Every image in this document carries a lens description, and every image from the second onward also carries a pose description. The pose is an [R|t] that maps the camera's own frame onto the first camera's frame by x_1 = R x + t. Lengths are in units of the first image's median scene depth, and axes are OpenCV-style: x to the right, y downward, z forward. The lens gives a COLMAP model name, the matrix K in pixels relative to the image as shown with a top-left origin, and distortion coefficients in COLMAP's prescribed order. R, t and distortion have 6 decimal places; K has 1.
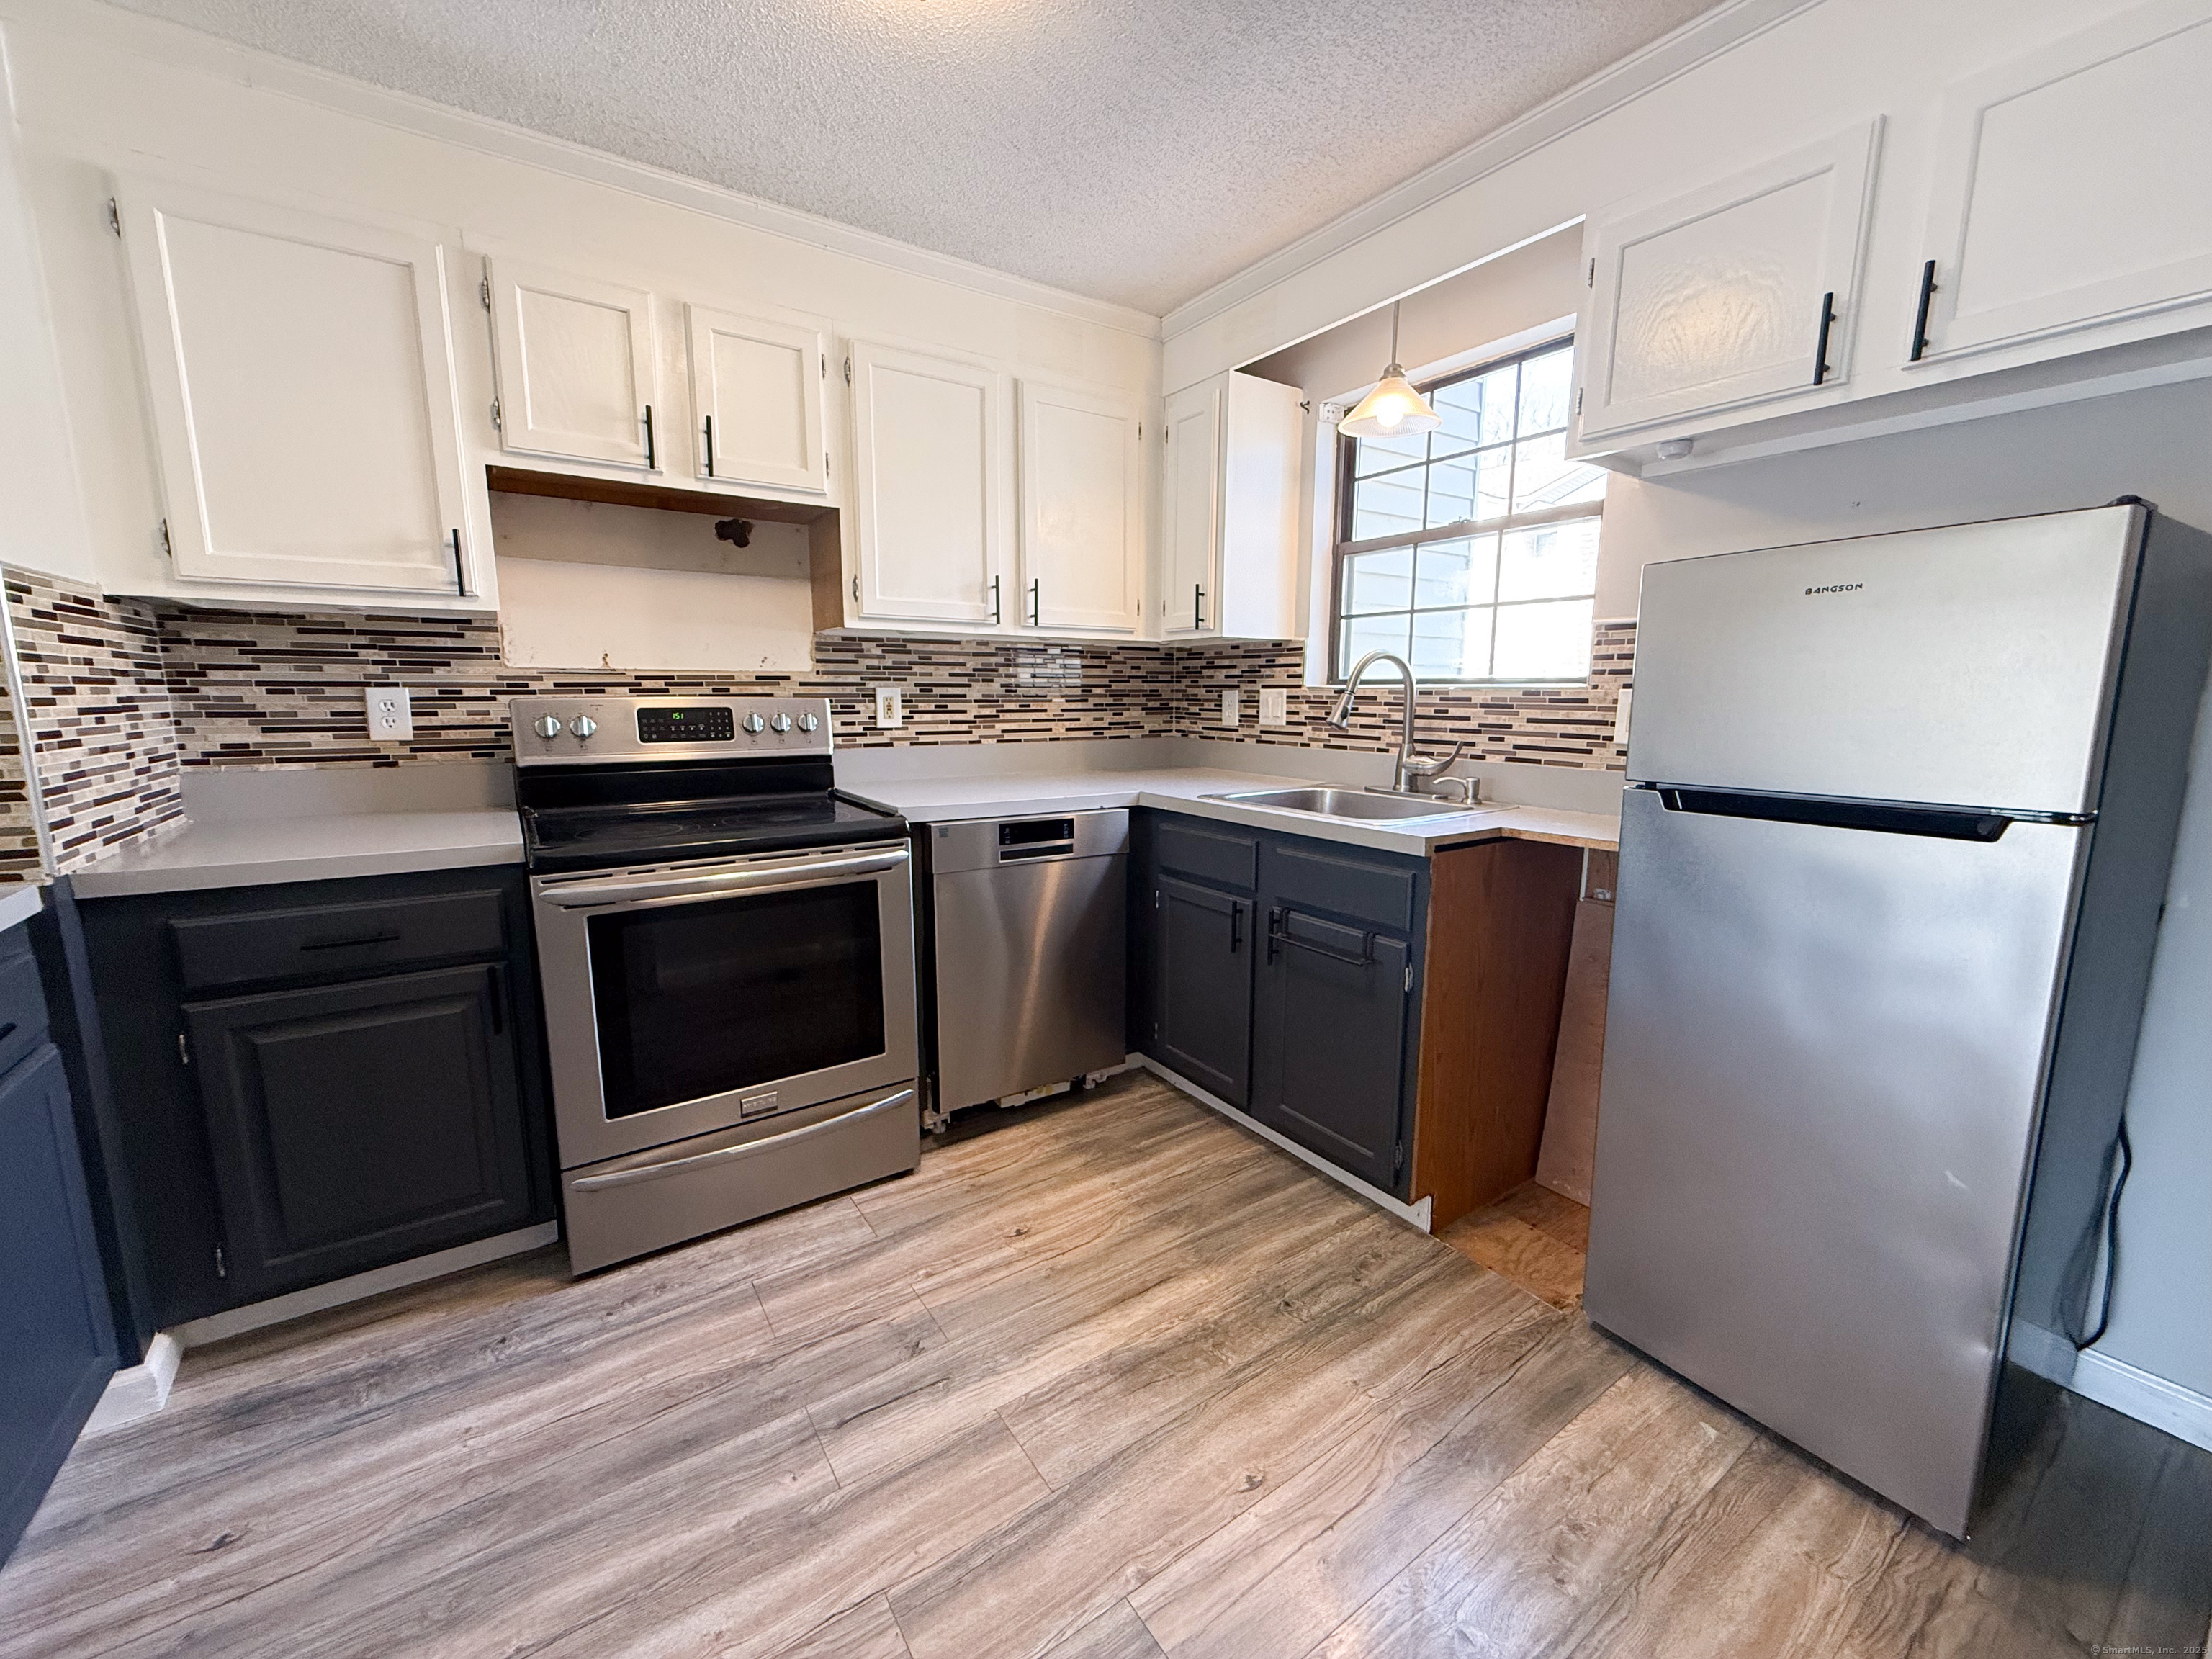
lens RADIAL K [[876.5, 0, 1100.7], [0, 876.5, 829.1], [0, 0, 1]] dist [0.000852, -0.000325]
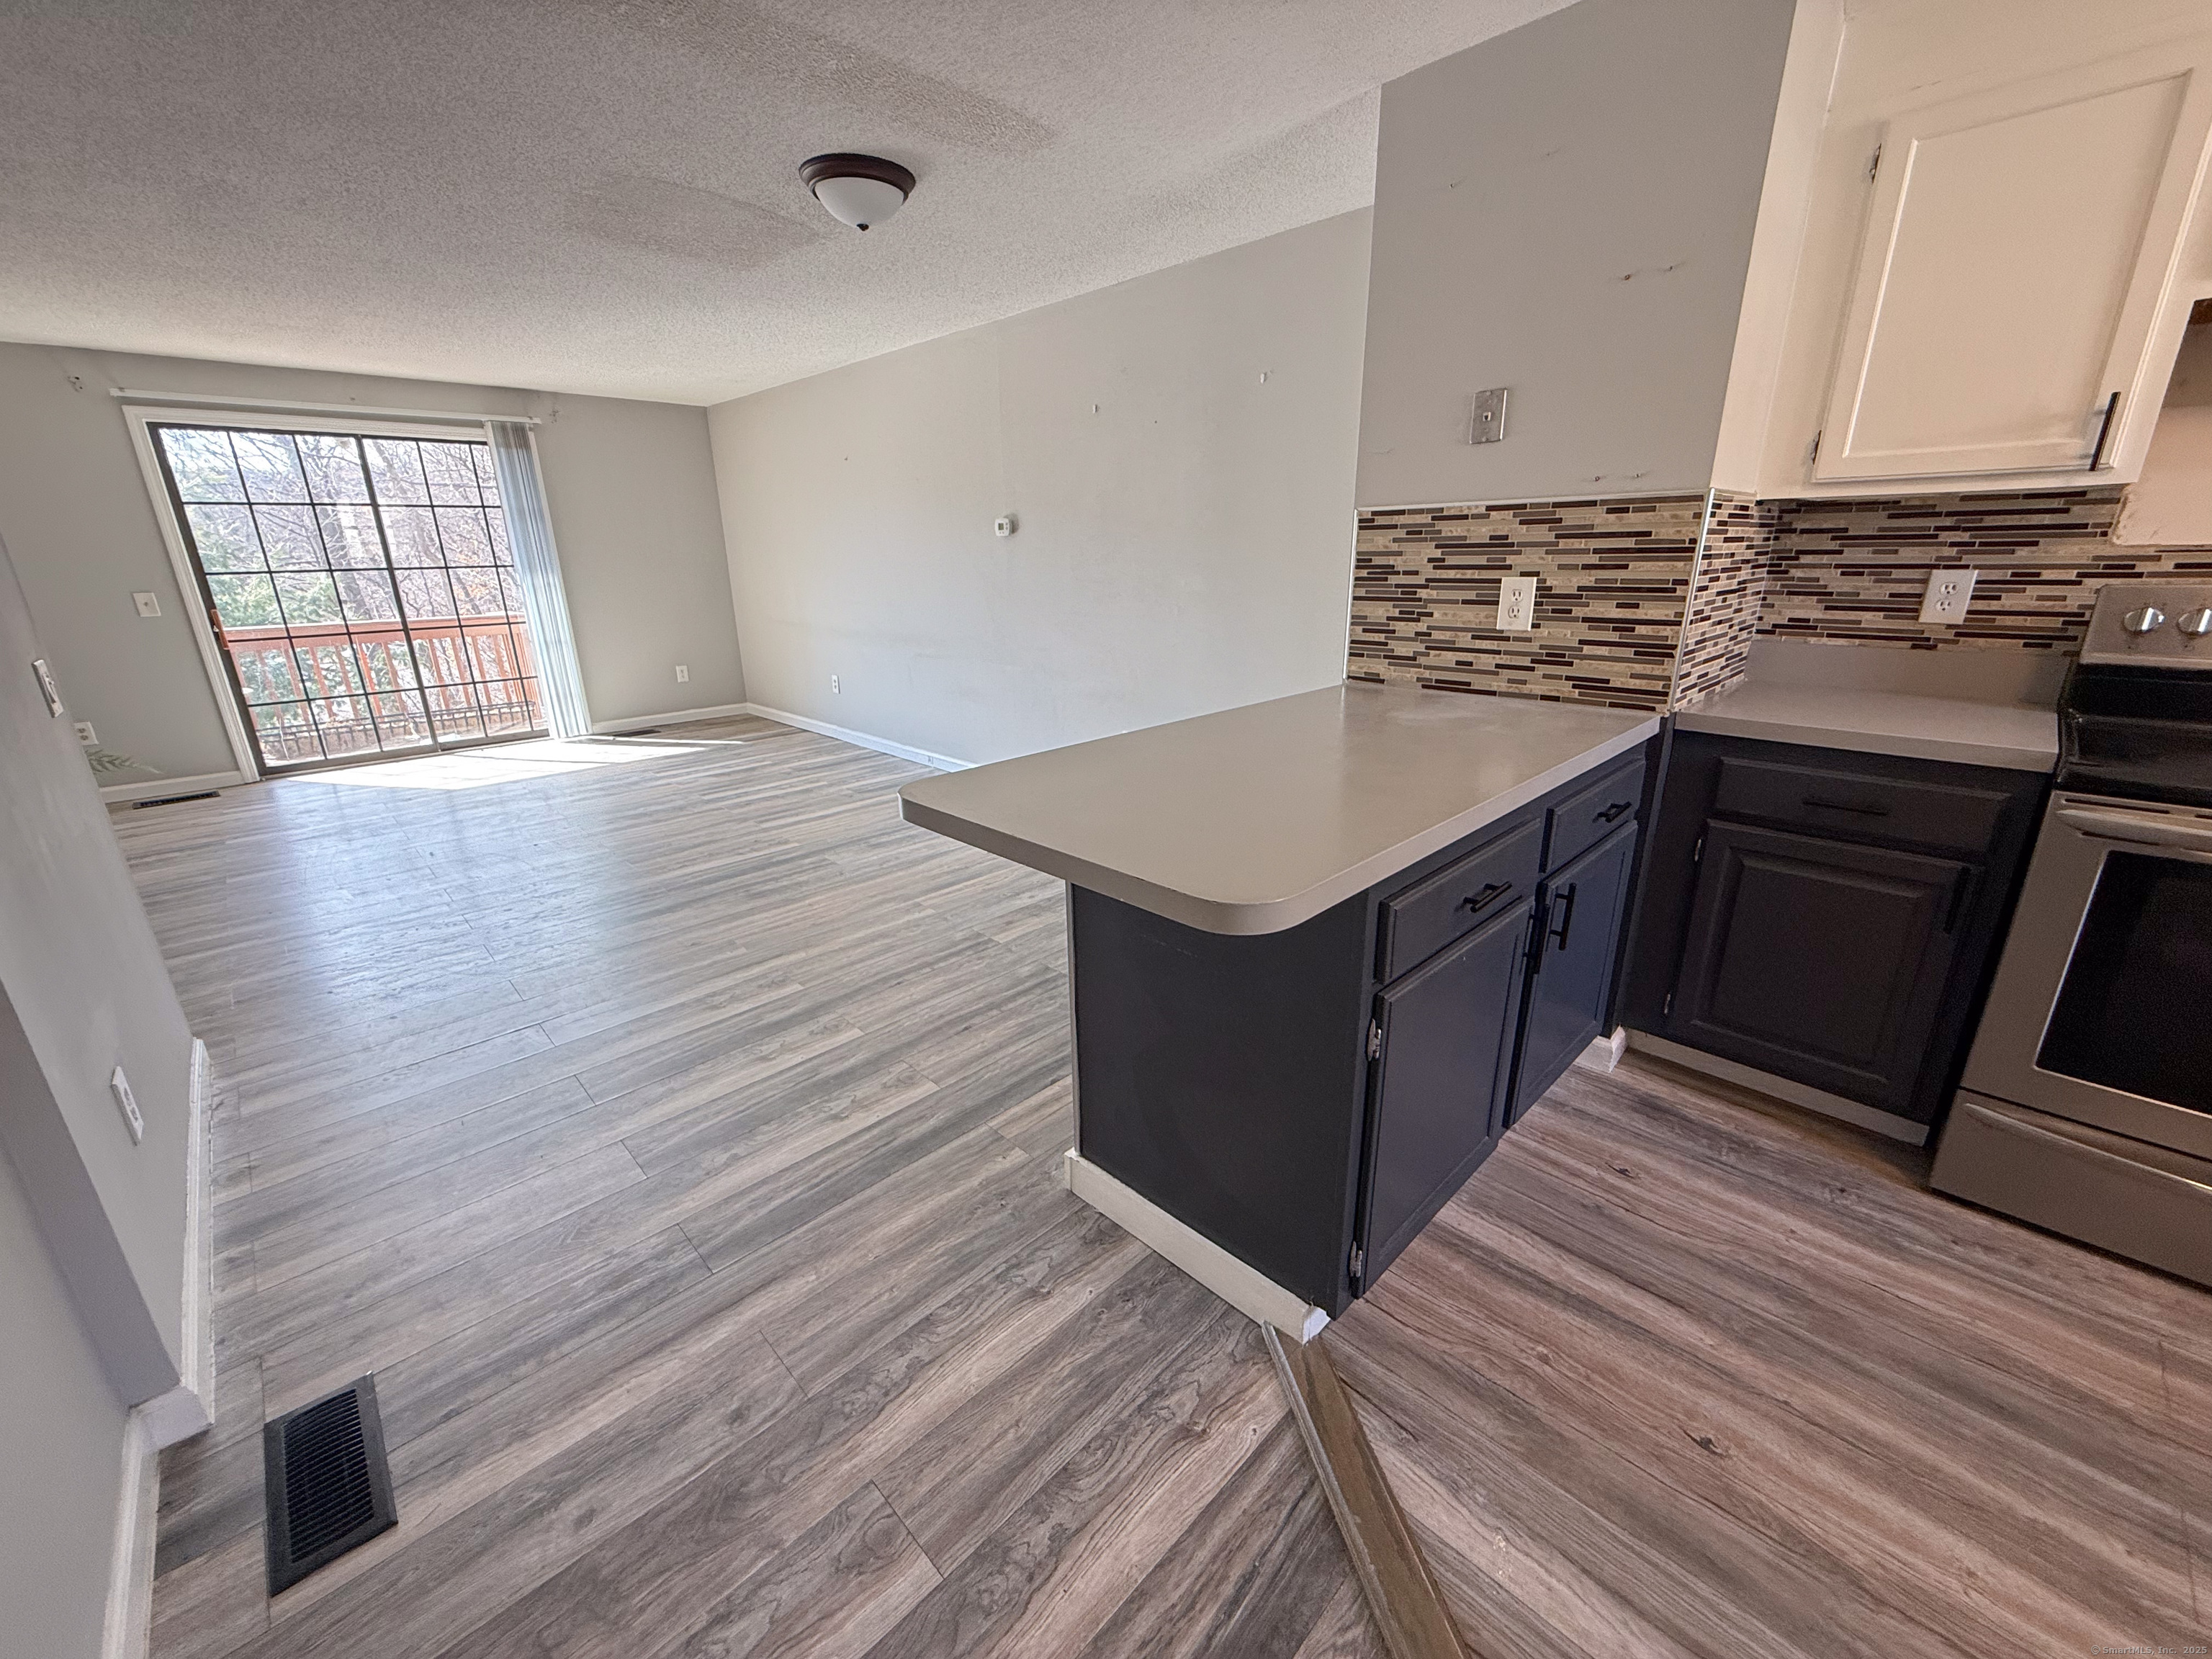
lens RADIAL K [[876.5, 0, 1099.9], [0, 876.5, 828.9], [0, 0, 1]] dist [0.000852, -0.000325]
pose [[0.174116, 0.292776, -0.940195, 0.048380], [-0.136448, 0.952741, 0.271414, -0.017781], [0.975226, 0.081030, 0.205836, -0.142258]]
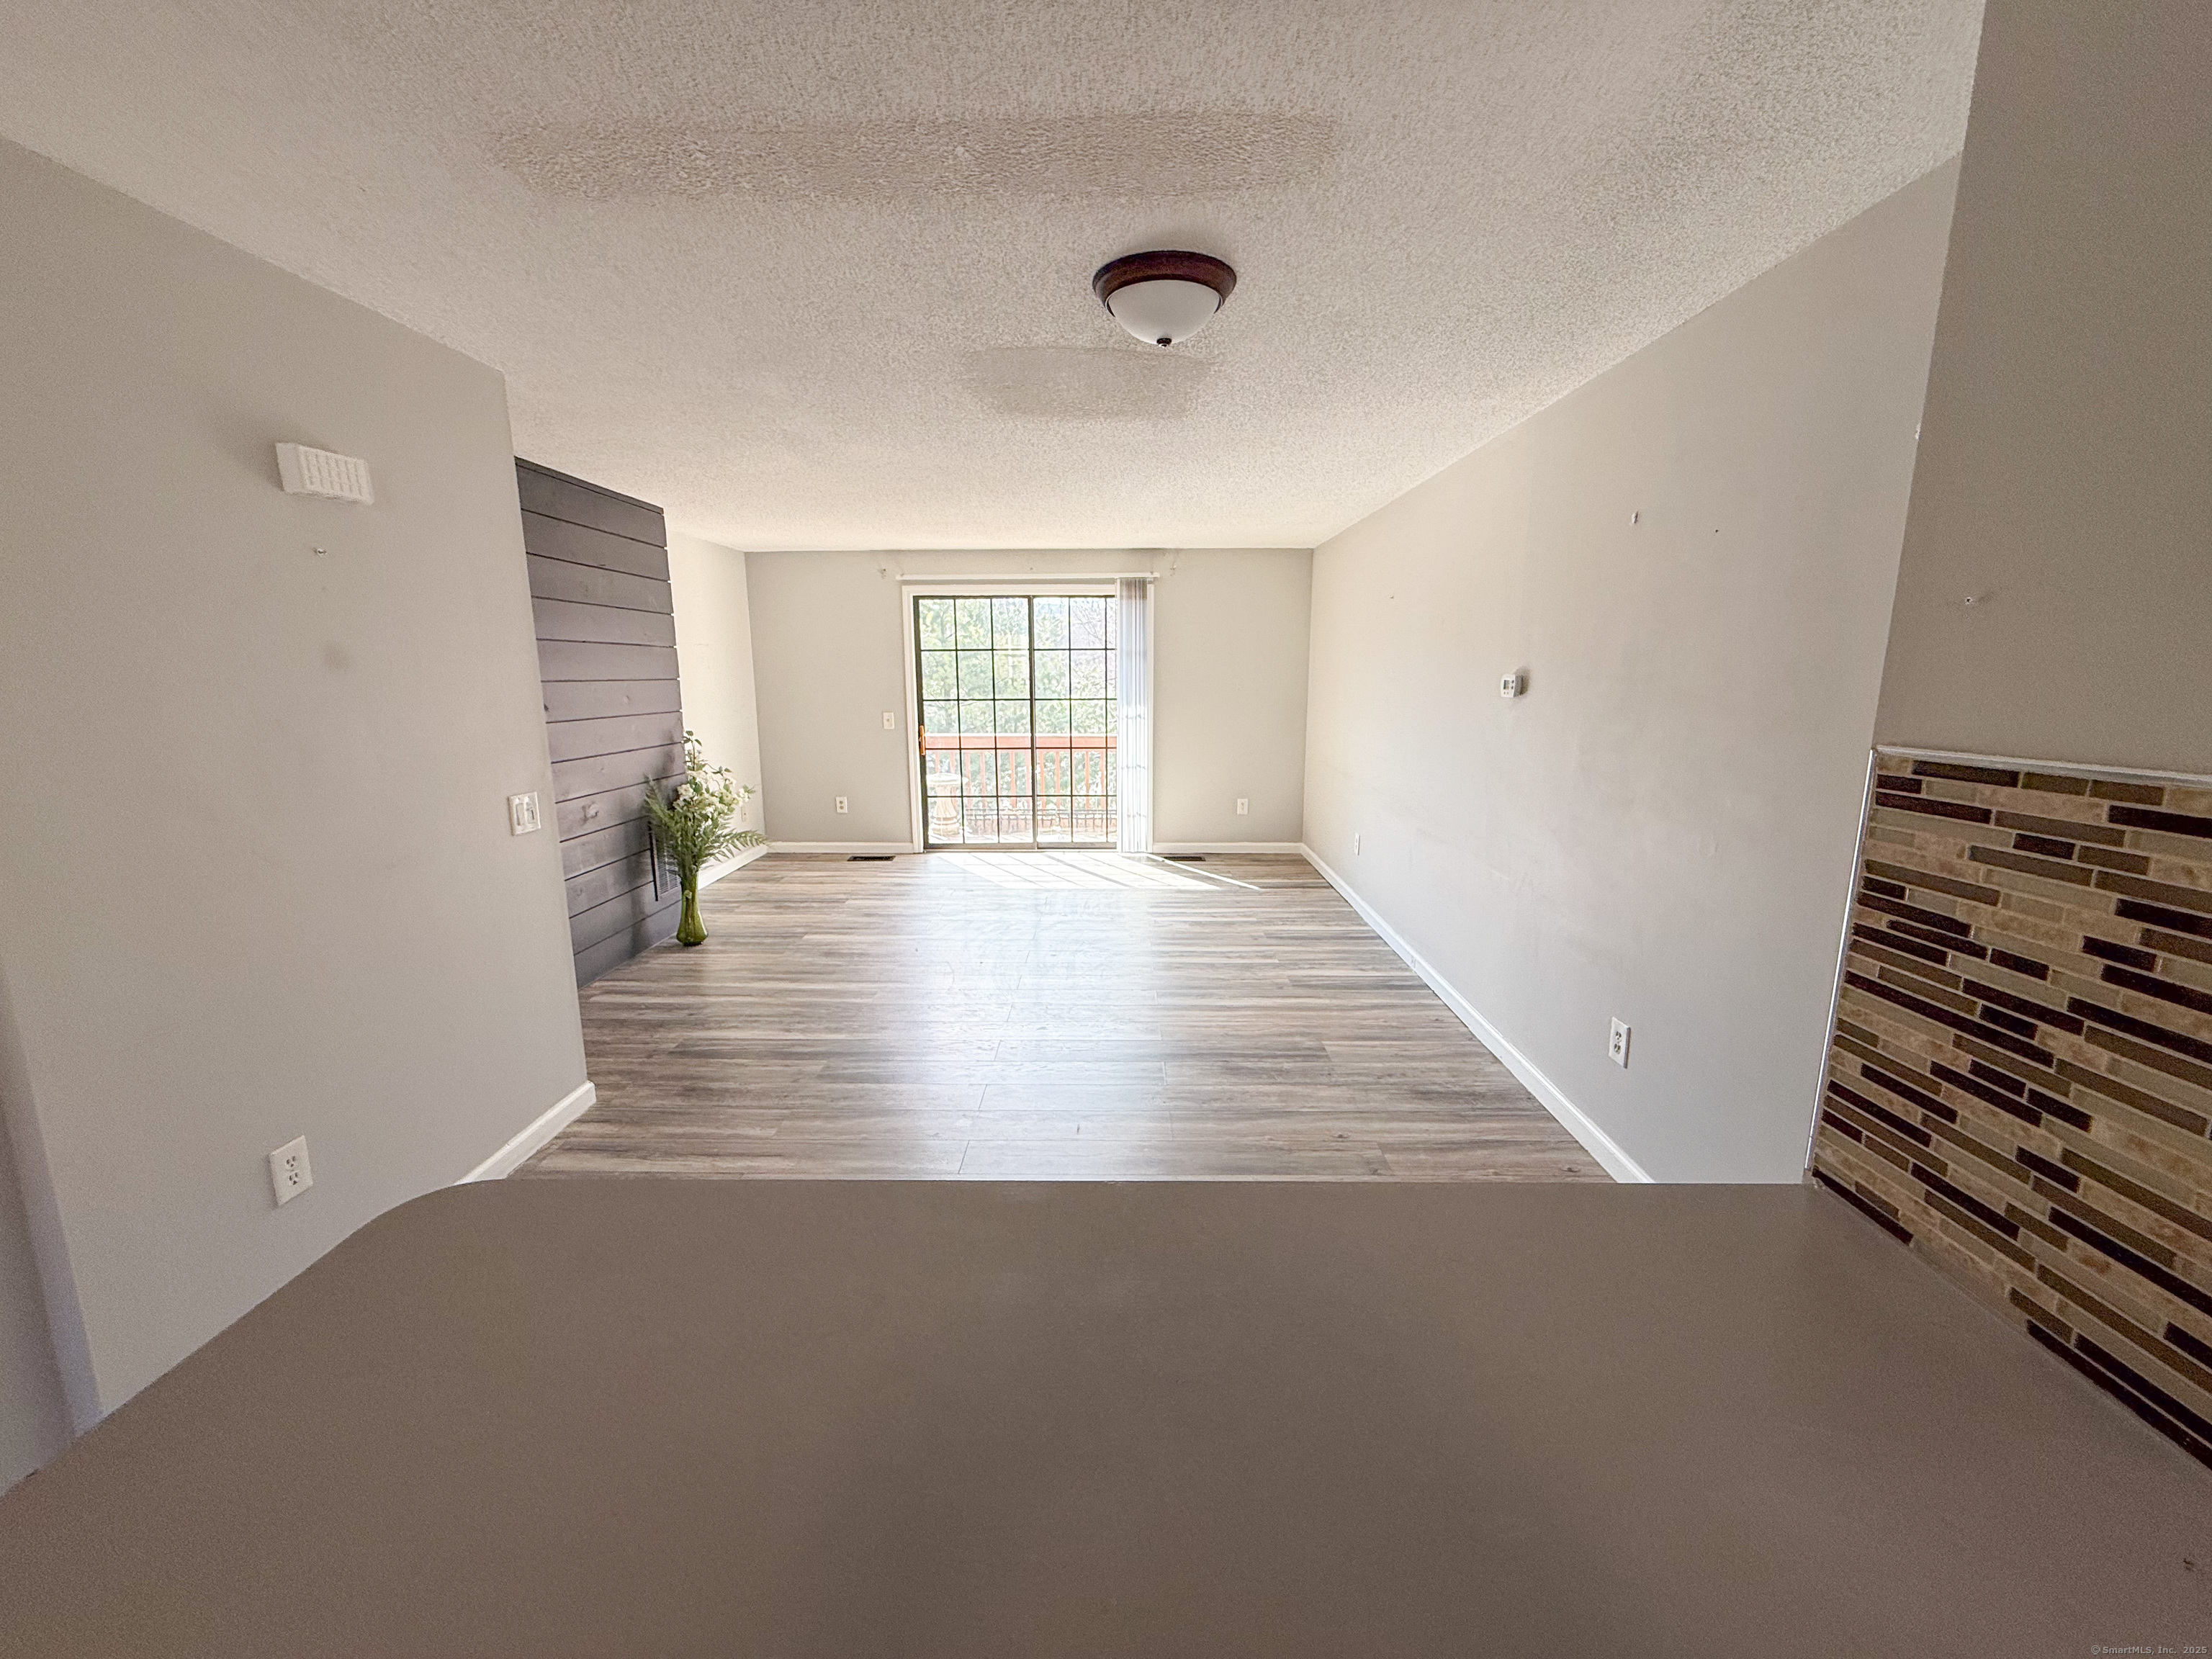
lens RADIAL K [[876.5, 0, 1101.2], [0, 876.5, 827.2], [0, 0, 1]] dist [0.000852, -0.000325]
pose [[-0.577639, 0.139687, -0.804252, -0.553285], [-0.128165, 0.957510, 0.258358, -0.180096], [0.806168, 0.252314, -0.535192, 0.336293]]
